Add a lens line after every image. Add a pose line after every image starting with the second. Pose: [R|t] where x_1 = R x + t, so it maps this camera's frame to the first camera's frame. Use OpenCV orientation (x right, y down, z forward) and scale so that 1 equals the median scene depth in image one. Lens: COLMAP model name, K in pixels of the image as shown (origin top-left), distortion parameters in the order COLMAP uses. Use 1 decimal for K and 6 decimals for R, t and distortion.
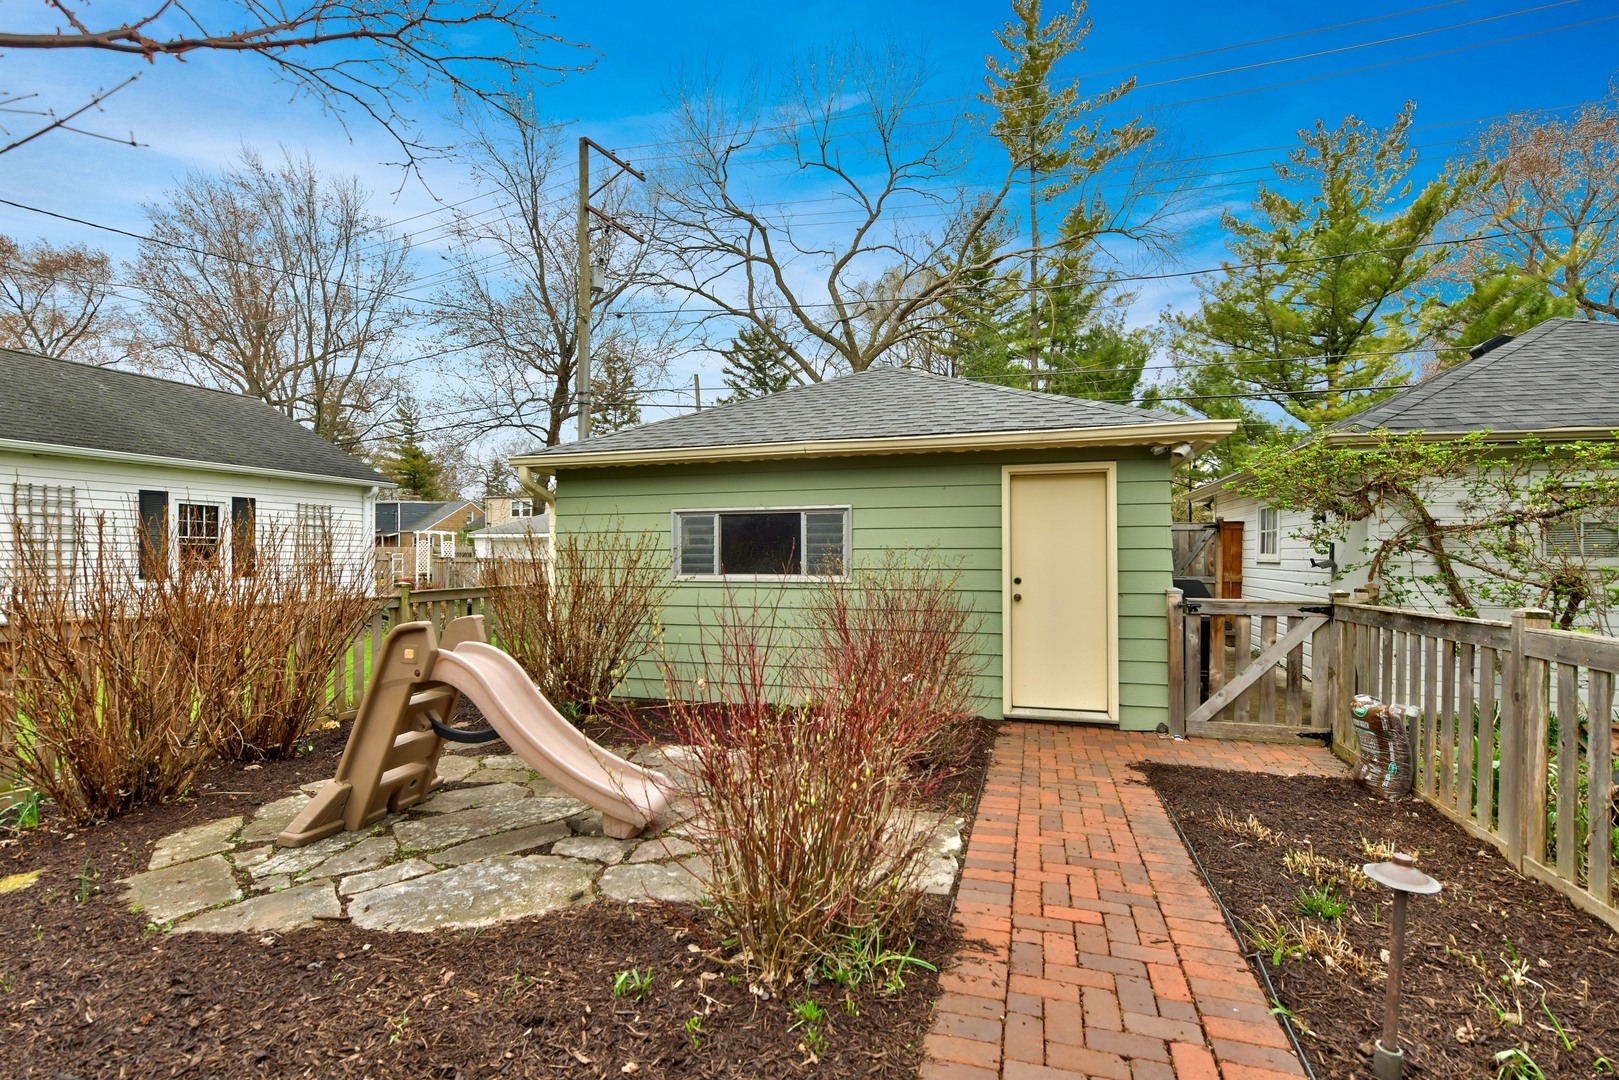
lens RADIAL K [[731.2, 0, 806.4], [0, 731.2, 551.5], [0, 0, 1]] dist [-0.001298, 0.000069]
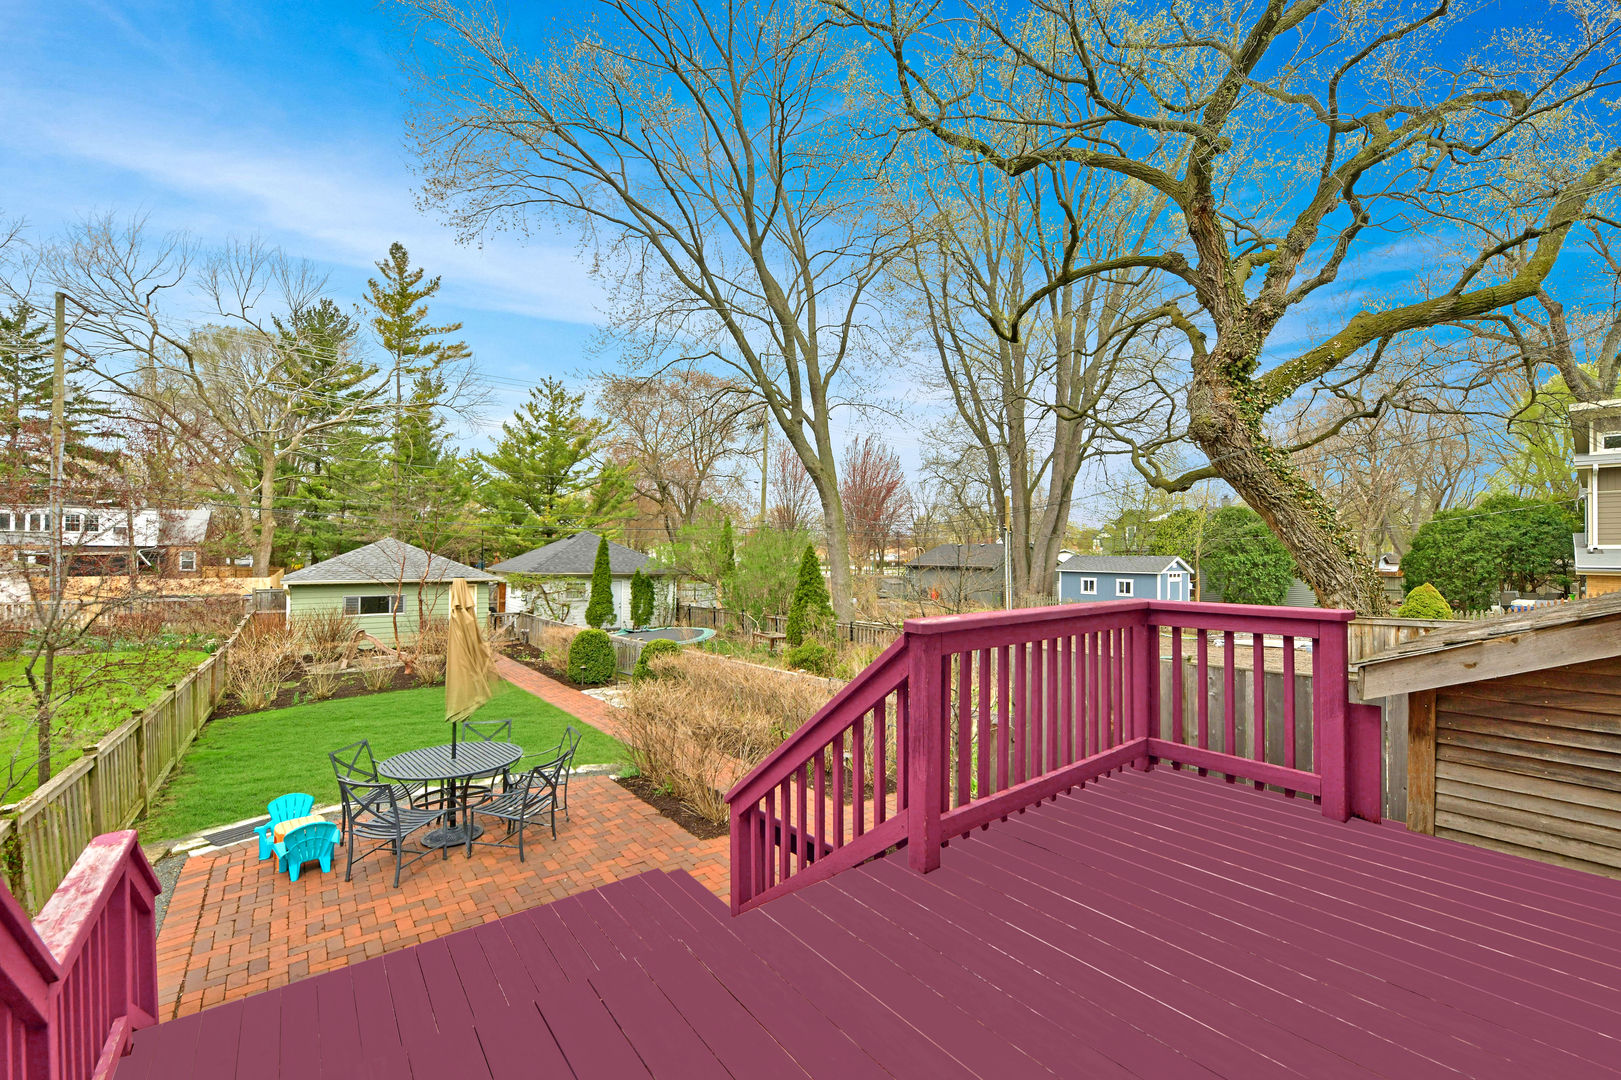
lens RADIAL K [[654.1, 0, 819.0], [0, 654.1, 549.1], [0, 0, 1]] dist [-0.016802, -0.000173]
pose [[0.563372, 0.011942, 0.826117, -1.440600], [-0.013915, 0.999891, -0.004965, -0.293893], [-0.826086, -0.008698, 0.563477, -2.534998]]
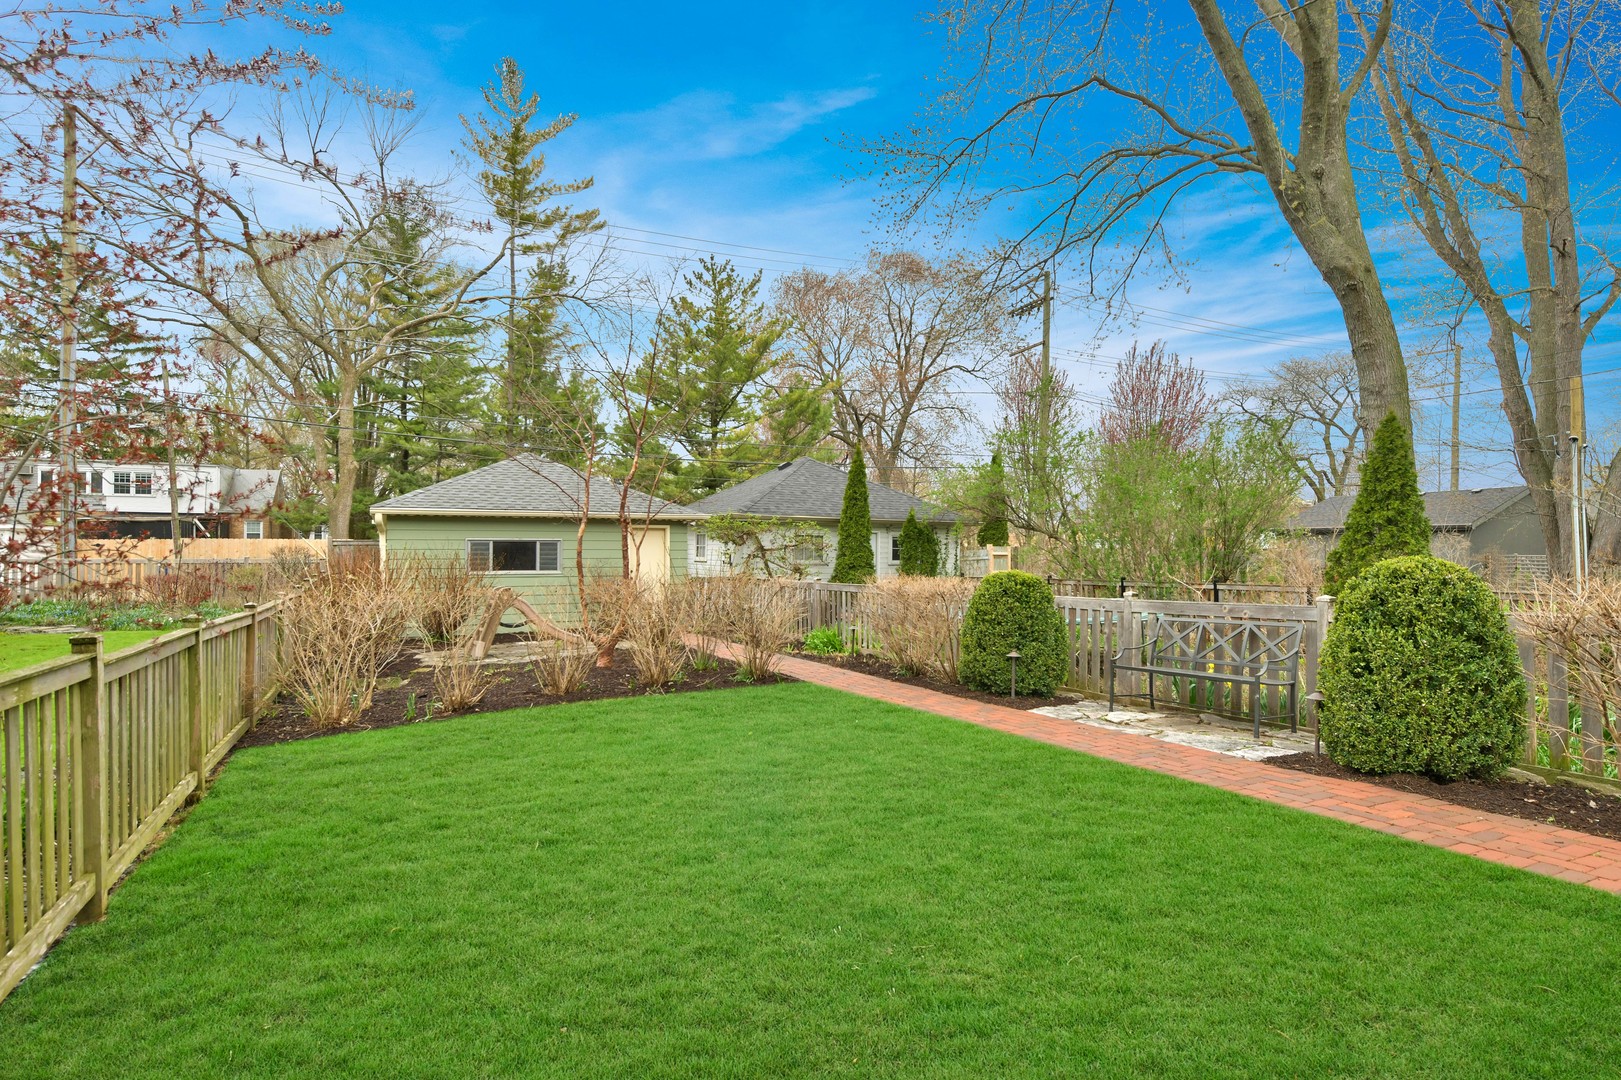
lens RADIAL K [[863.5, 0, 810.2], [0, 863.5, 542.3], [0, 0, 1]] dist [0.017106, -0.000144]
pose [[0.726238, 0.009025, 0.687384, -1.126664], [-0.010958, 0.999939, -0.001551, -0.053807], [-0.687356, -0.006406, 0.726293, -1.339654]]
